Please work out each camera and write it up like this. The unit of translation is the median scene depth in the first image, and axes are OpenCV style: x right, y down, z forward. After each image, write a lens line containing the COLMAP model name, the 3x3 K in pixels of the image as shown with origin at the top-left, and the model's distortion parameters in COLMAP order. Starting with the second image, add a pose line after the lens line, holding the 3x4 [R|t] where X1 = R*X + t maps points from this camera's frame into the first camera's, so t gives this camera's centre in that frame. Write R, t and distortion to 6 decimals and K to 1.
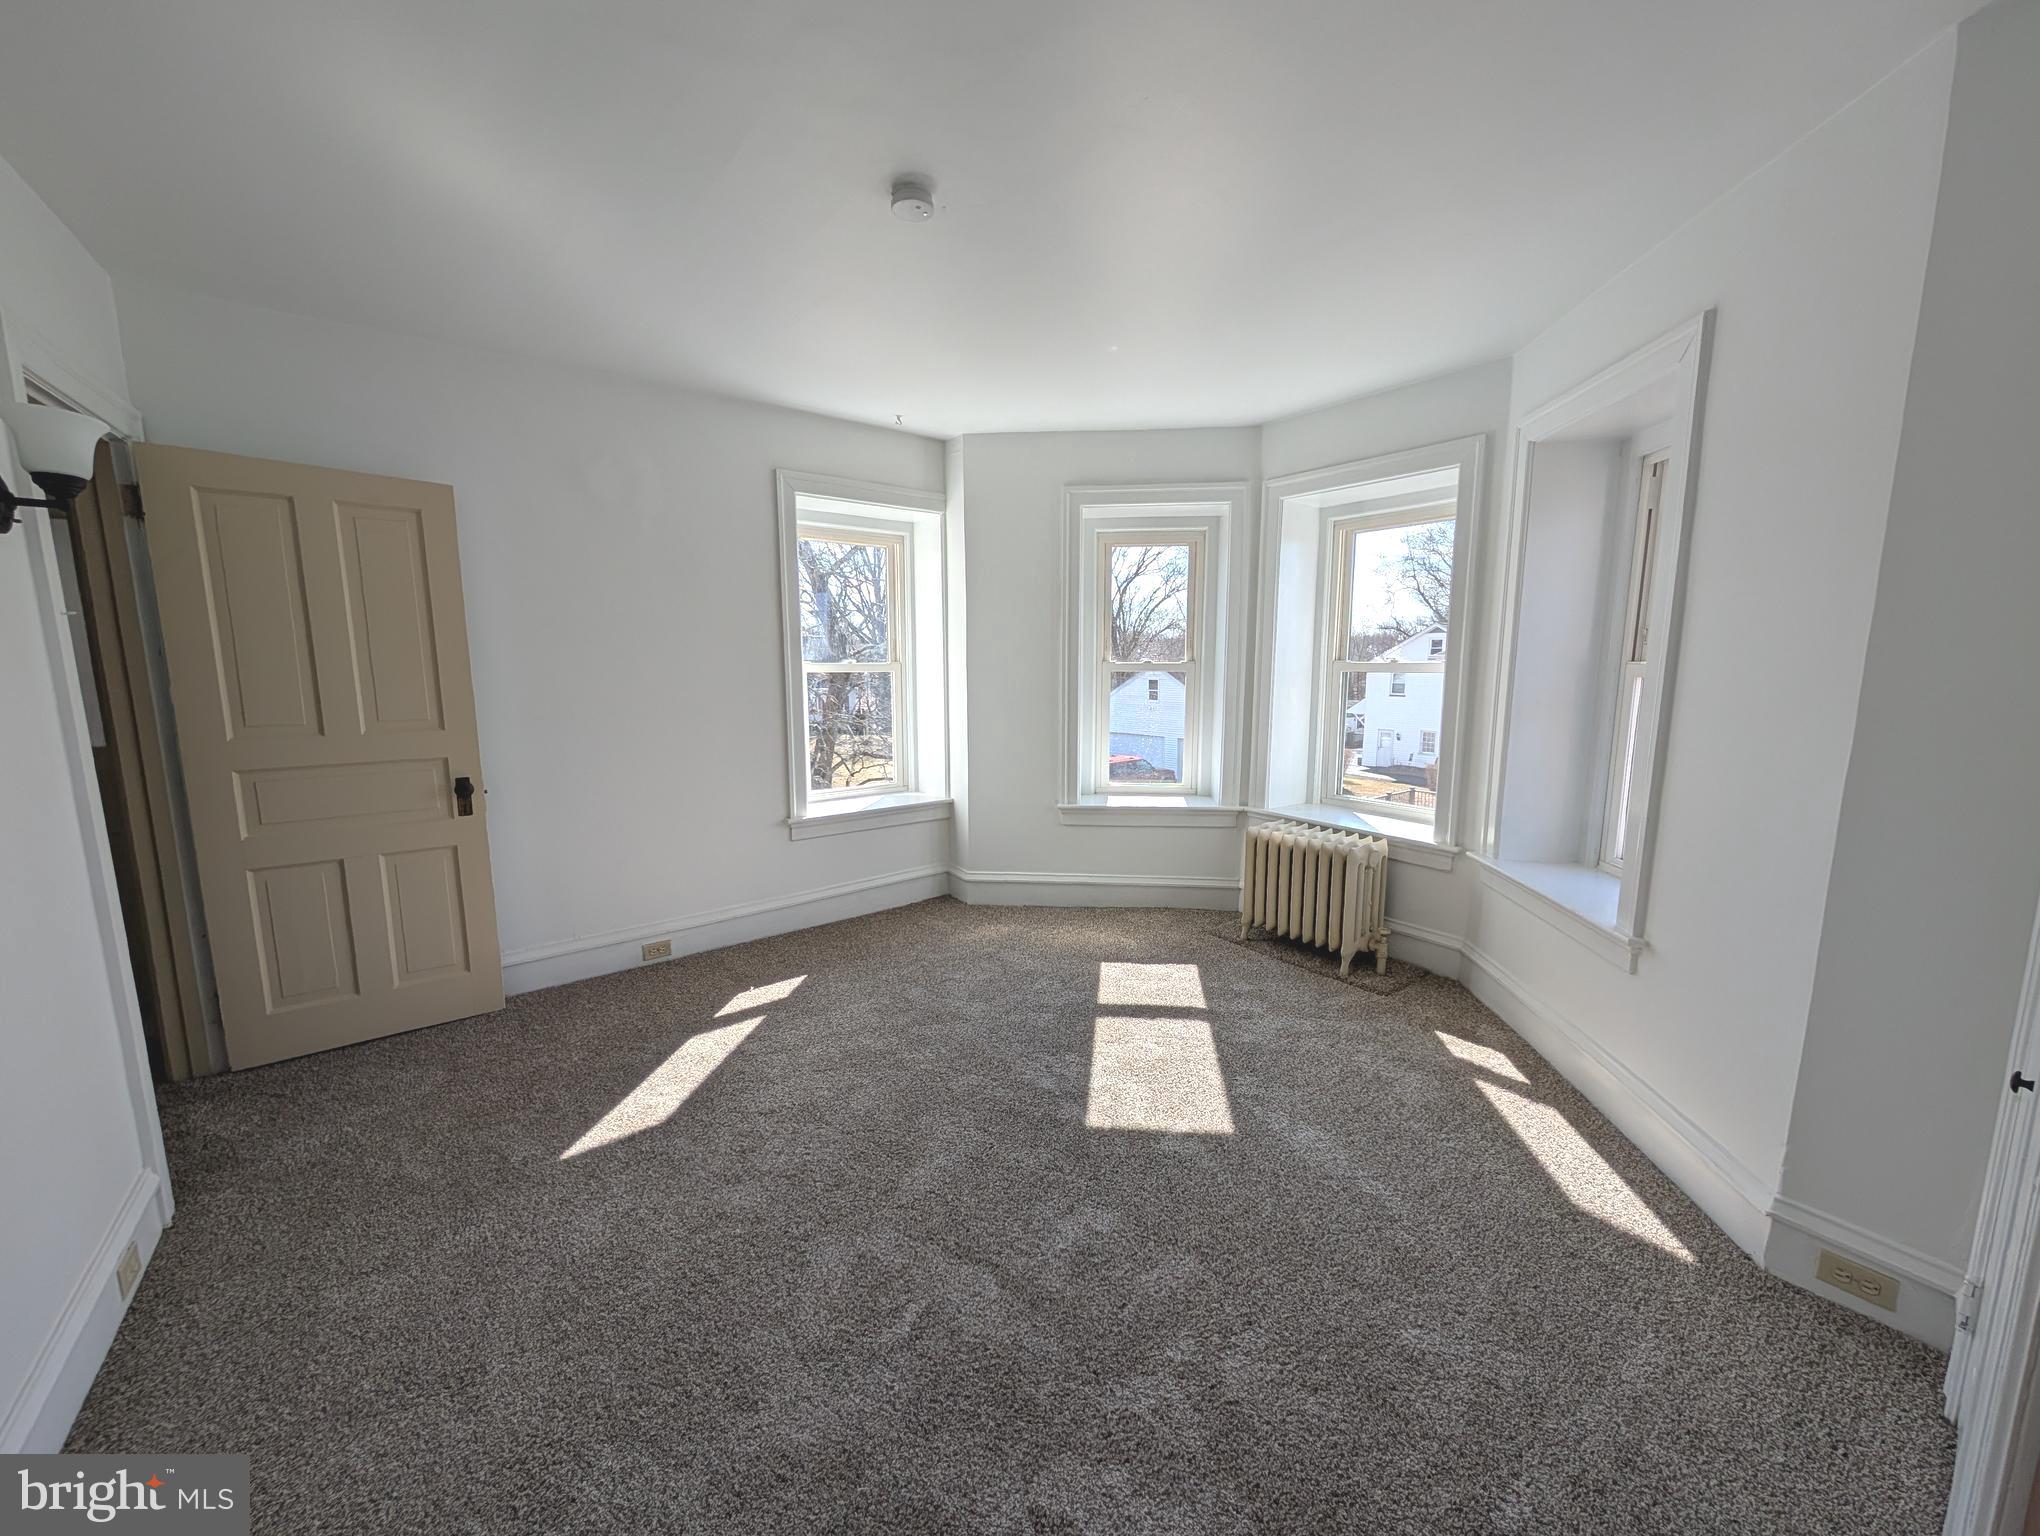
lens RADIAL K [[772.0, 0, 1020.0], [0, 772.0, 768.0], [0, 0, 1]] dist [-0.000427, -0.000154]
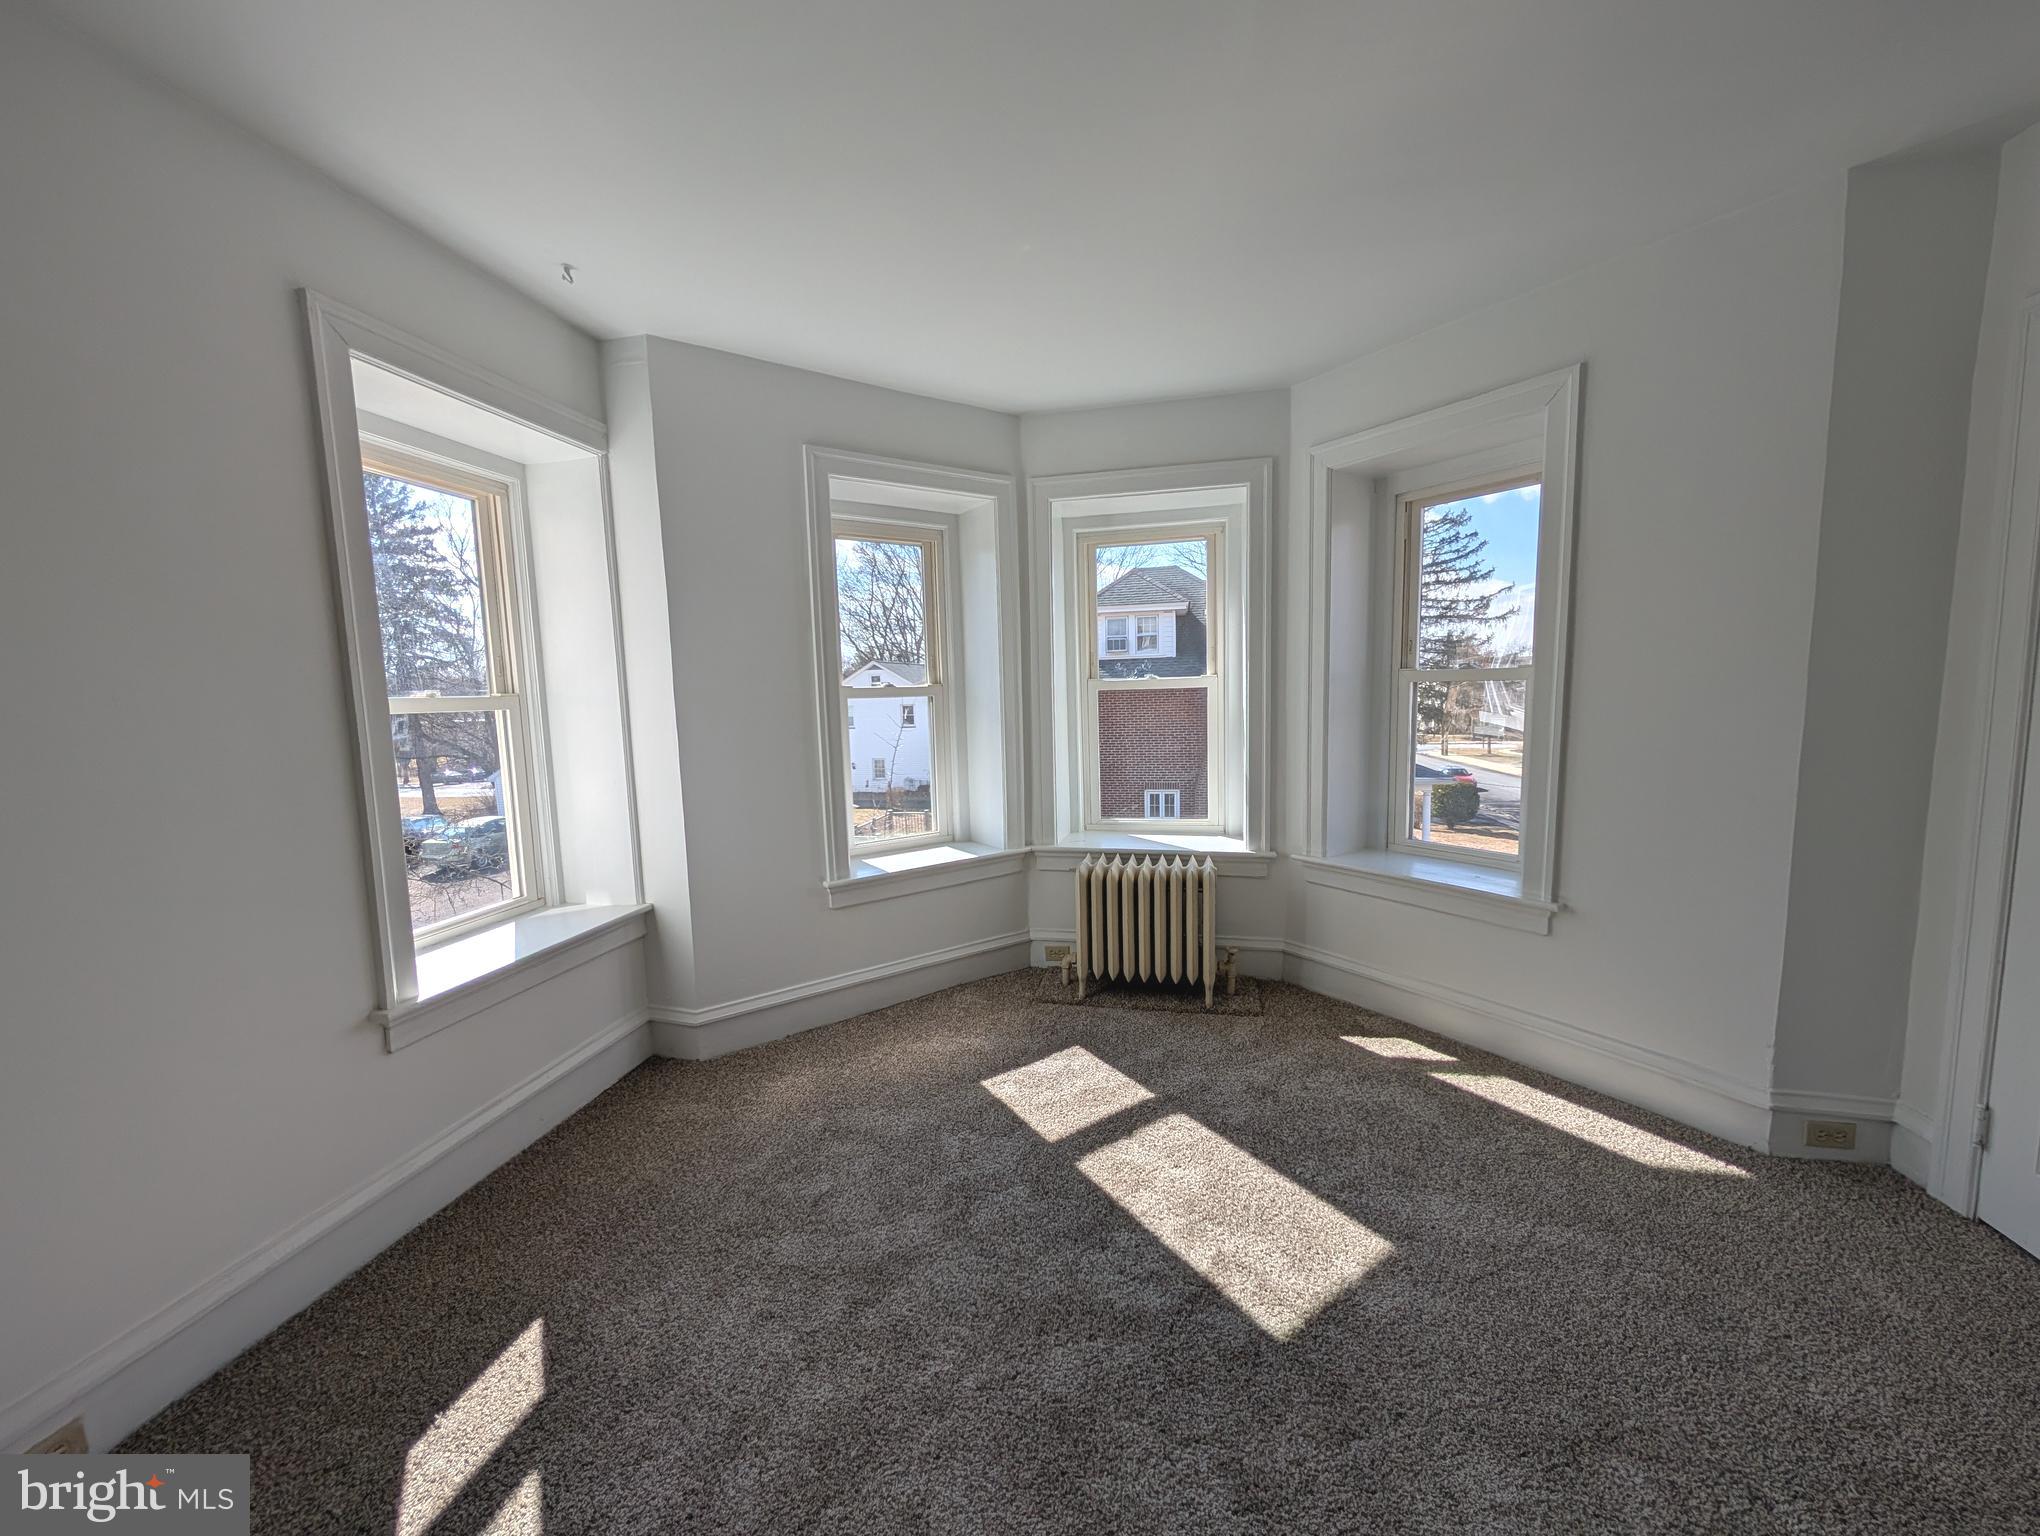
lens RADIAL K [[772.0, 0, 1020.0], [0, 772.0, 768.0], [0, 0, 1]] dist [-0.000427, -0.000154]
pose [[0.759688, -0.085777, 0.644606, -0.335813], [0.118233, 0.992960, -0.007210, -0.040465], [-0.639449, 0.081691, 0.764481, 0.404978]]
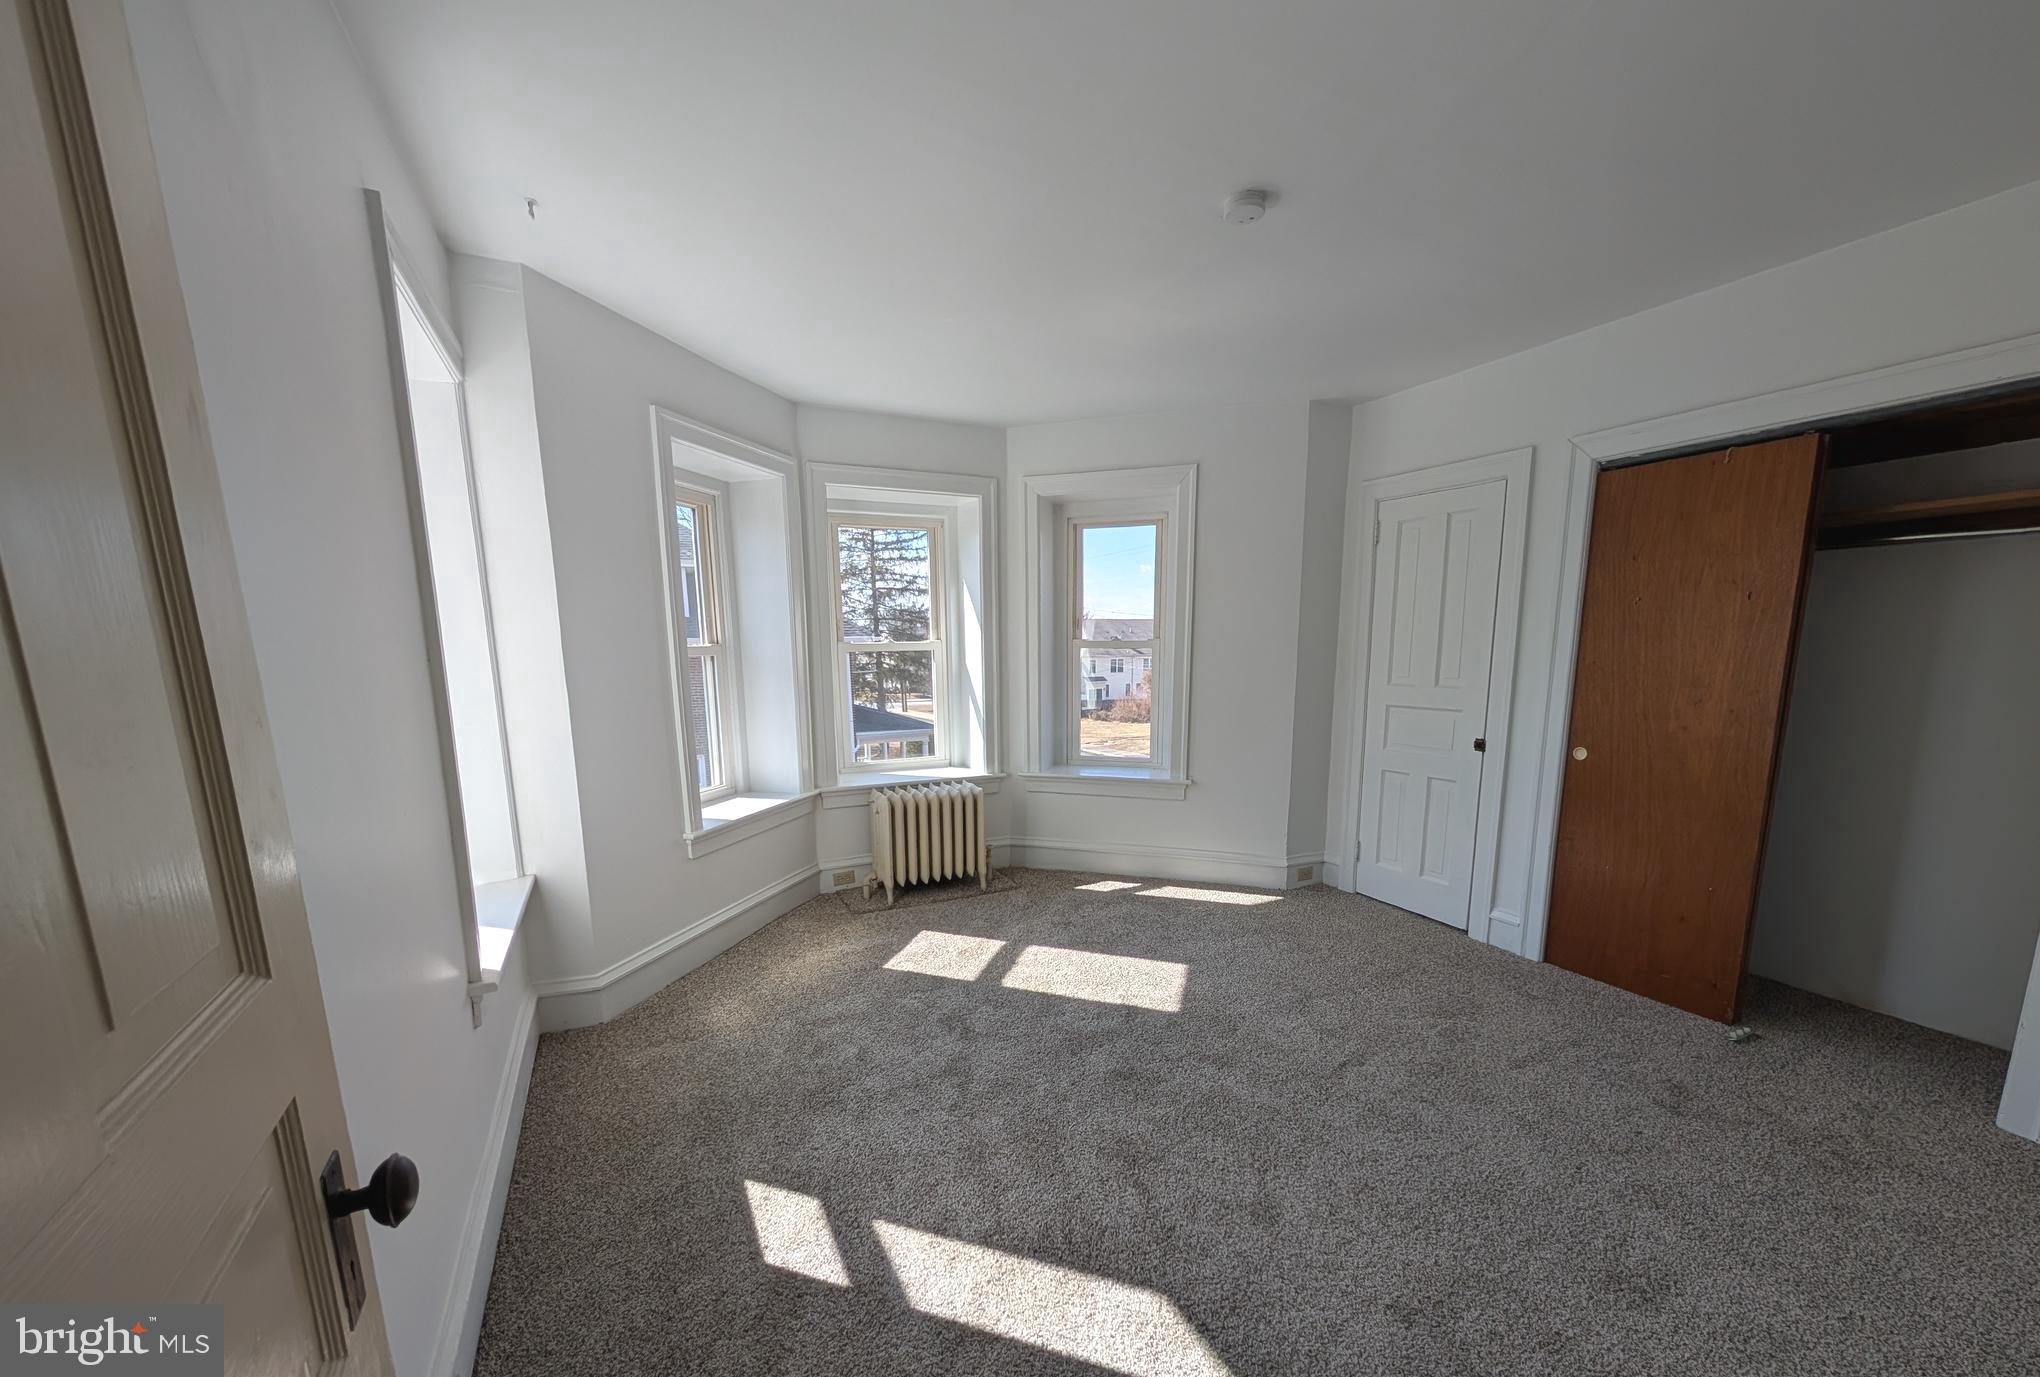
lens RADIAL K [[776.2, 0, 1020.0], [0, 776.2, 767.8], [0, 0, 1]] dist [0.000099, -0.000042]
pose [[0.193152, -0.159134, 0.968178, -0.764376], [0.150225, 0.979922, 0.131094, -0.083890], [-0.969600, 0.120123, 0.213180, 0.646826]]
